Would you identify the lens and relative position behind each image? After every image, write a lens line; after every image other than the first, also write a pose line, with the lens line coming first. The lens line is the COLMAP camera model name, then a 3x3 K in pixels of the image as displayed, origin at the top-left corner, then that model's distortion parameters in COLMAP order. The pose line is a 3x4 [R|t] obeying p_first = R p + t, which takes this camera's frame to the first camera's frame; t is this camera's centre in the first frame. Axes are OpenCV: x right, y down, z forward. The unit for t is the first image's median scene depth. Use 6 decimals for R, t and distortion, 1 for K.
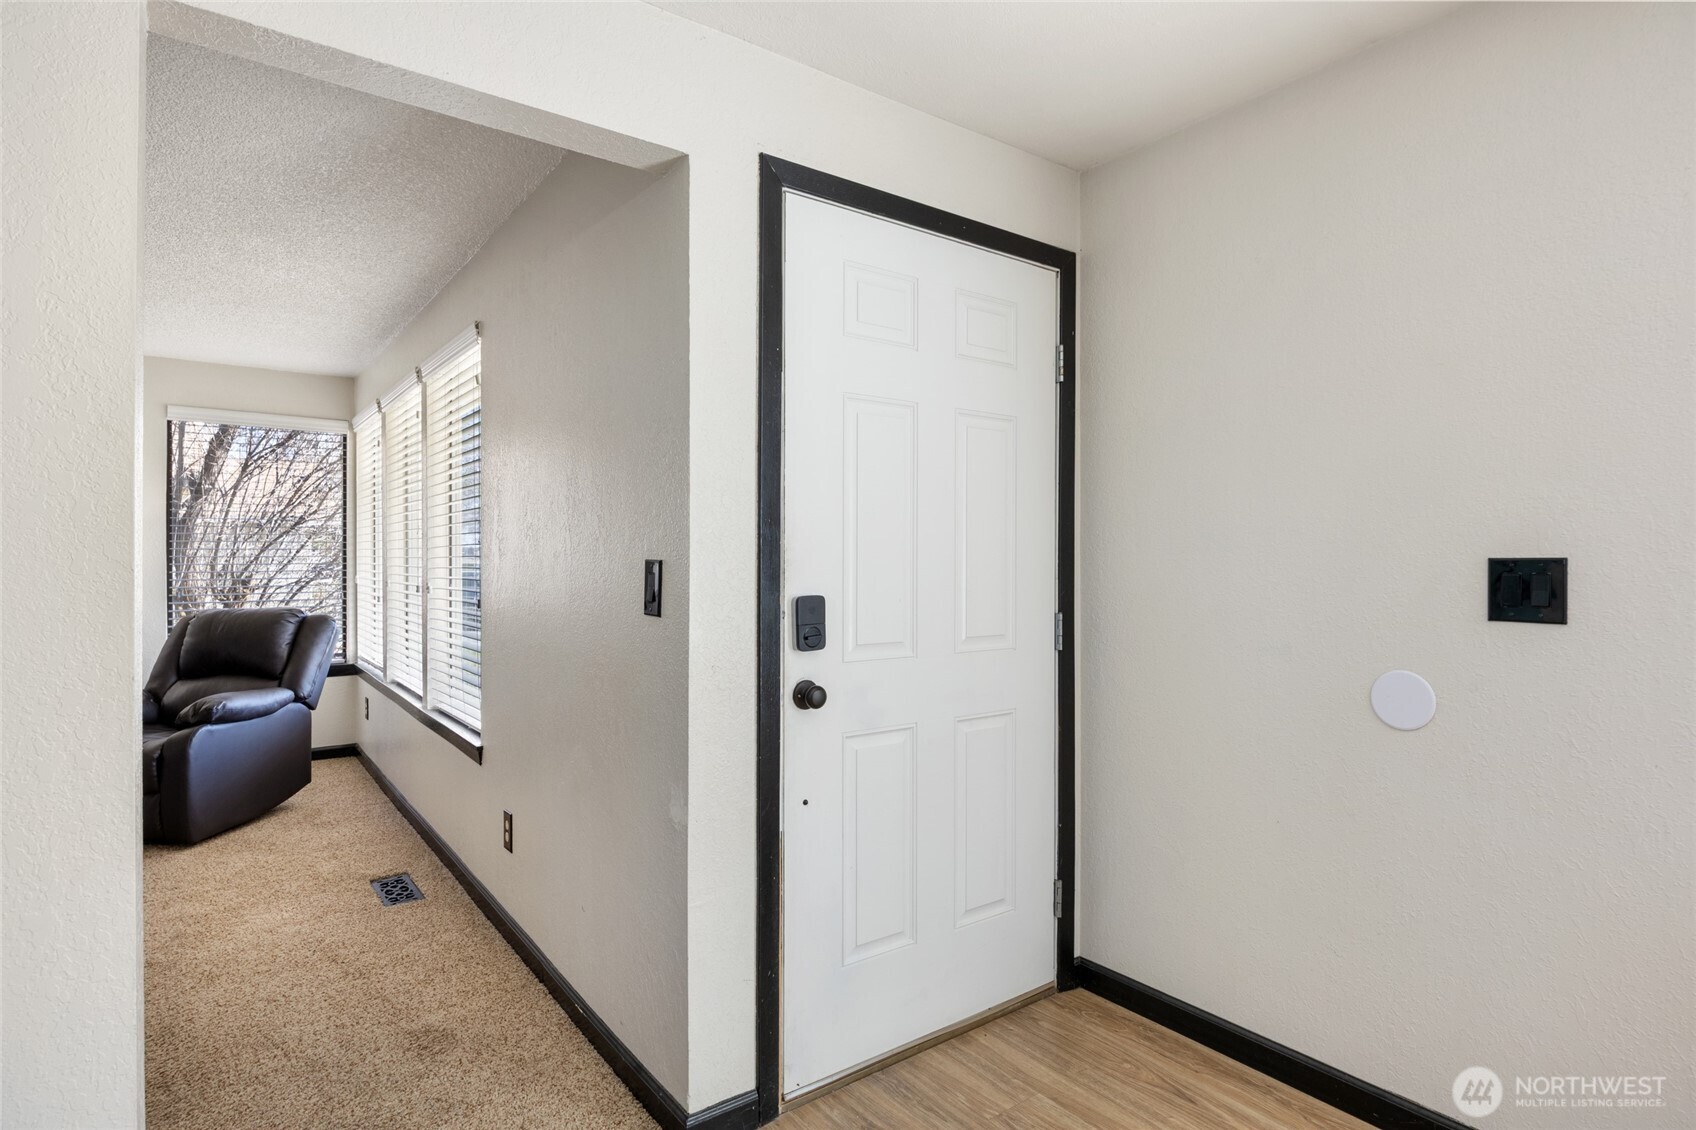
lens RADIAL K [[911.4, 0, 848.0], [0, 911.4, 565.0], [0, 0, 1]] dist [-0.001234, -0.000347]
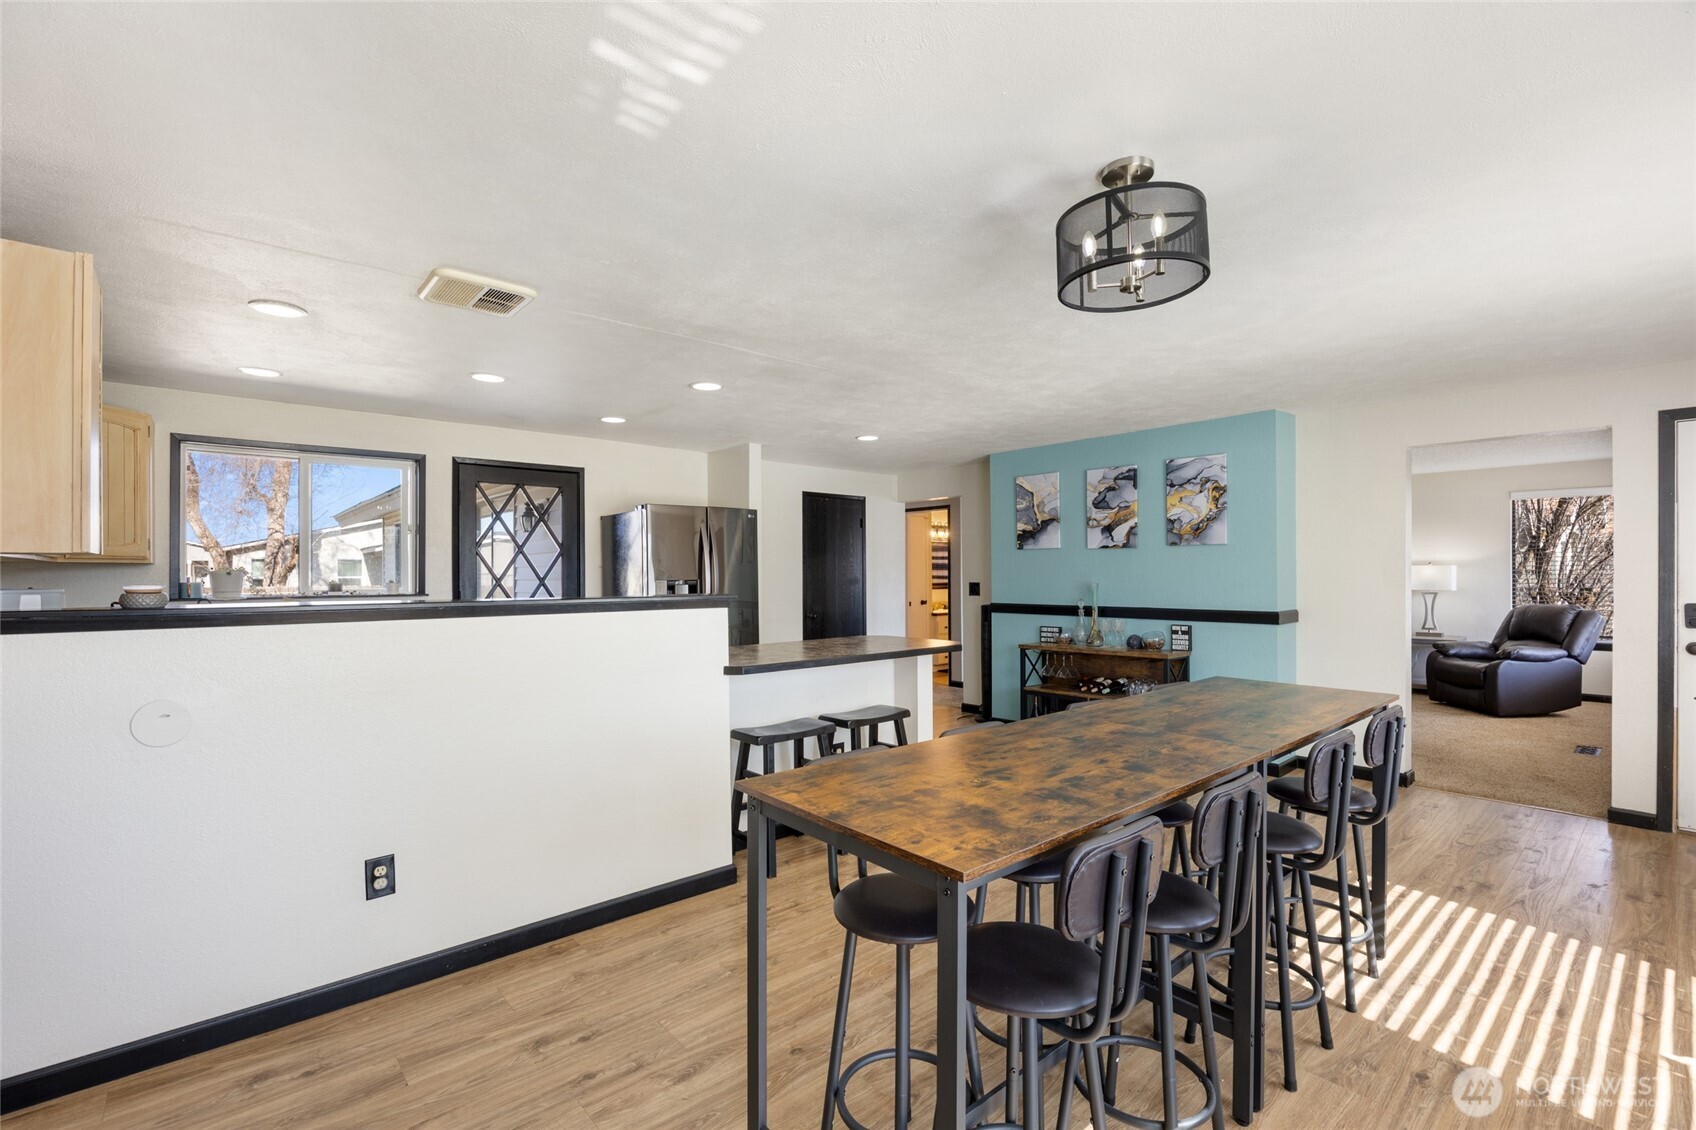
lens RADIAL K [[727.6, 0, 848.0], [0, 727.6, 565.0], [0, 0, 1]] dist [-0.001920, -0.000115]
pose [[0.086313, -0.004738, -0.996257, 0.702187], [-0.004113, 0.999978, -0.005112, -0.019682], [0.996260, 0.004538, 0.086291, -0.545573]]
